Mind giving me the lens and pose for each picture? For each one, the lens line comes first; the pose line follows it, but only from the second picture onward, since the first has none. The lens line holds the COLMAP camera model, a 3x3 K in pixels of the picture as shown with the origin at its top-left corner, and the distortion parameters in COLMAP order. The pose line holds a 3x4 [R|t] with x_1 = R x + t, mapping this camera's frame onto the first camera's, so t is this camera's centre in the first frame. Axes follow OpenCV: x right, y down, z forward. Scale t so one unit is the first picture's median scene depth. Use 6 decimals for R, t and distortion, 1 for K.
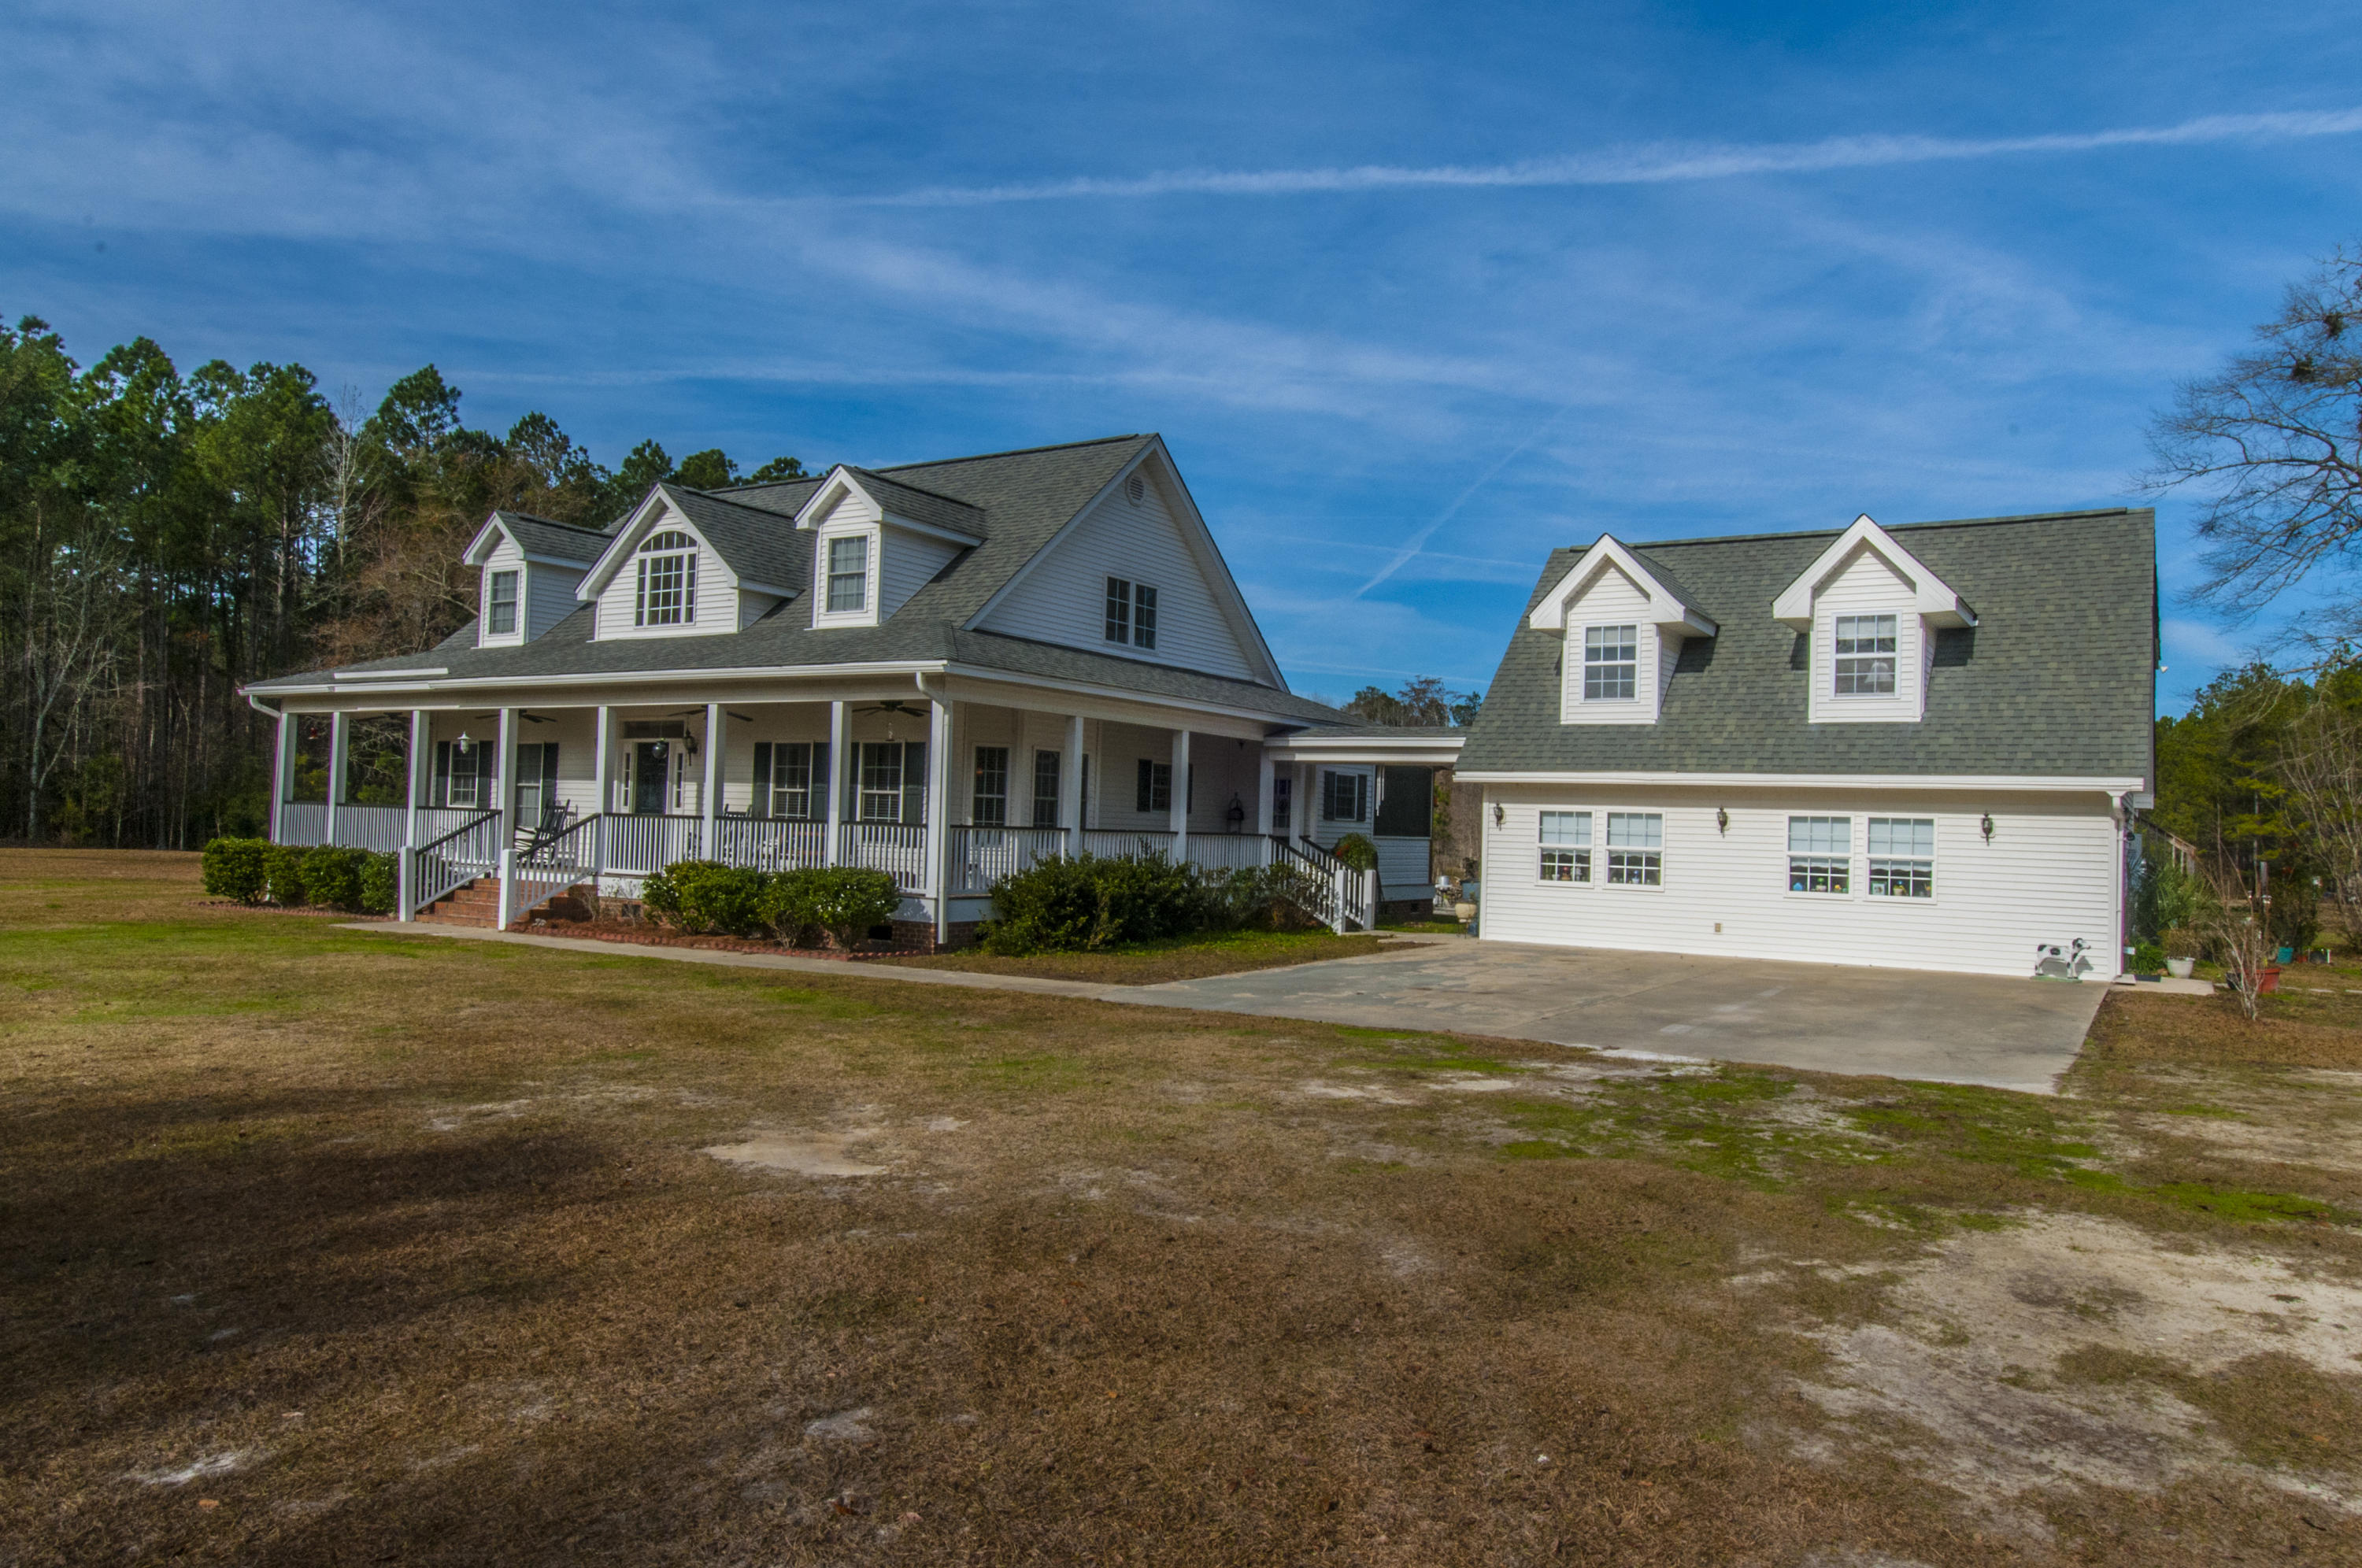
lens RADIAL K [[1534.8, 0, 1240.2], [0, 1534.8, 772.4], [0, 0, 1]] dist [0.002045, 0.003005]
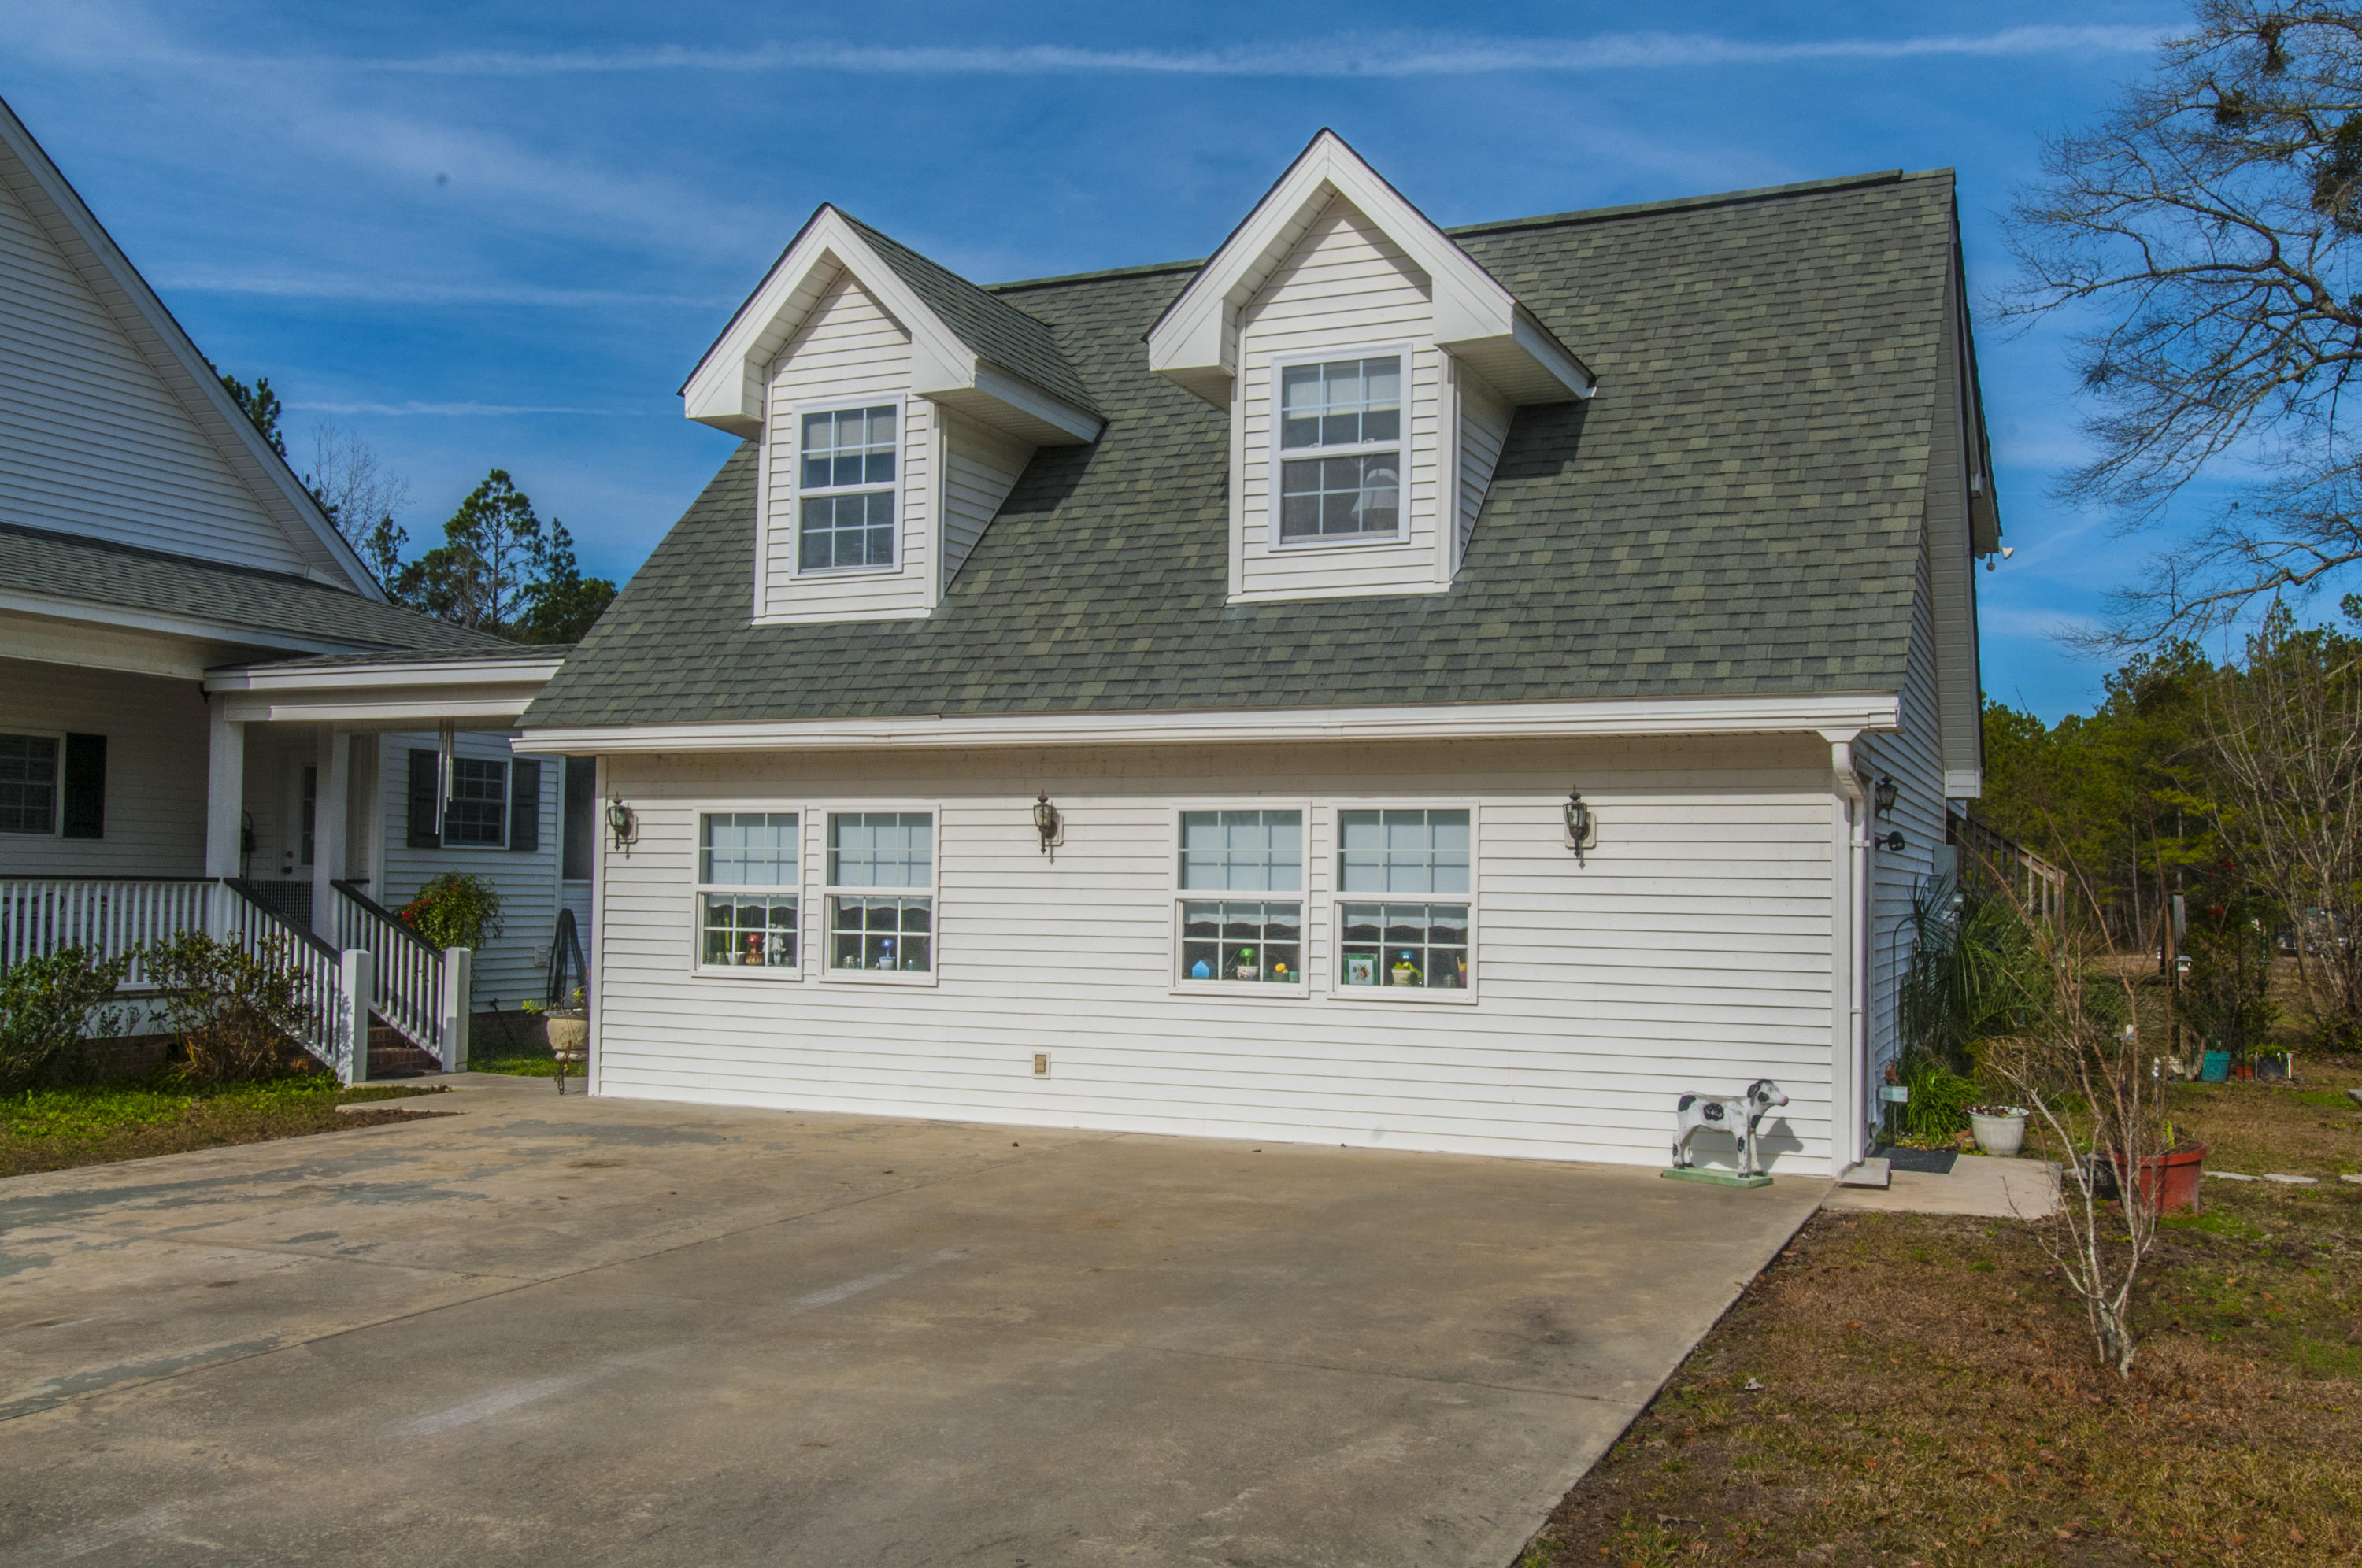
lens RADIAL K [[1997.0, 0, 1185.5], [0, 1997.0, 813.3], [0, 0, 1]] dist [-0.012138, 0.001287]
pose [[0.992777, -0.014207, 0.119130, 0.270514], [0.014017, 0.999899, 0.002437, 0.025881], [-0.119152, -0.000750, 0.992876, 0.396043]]
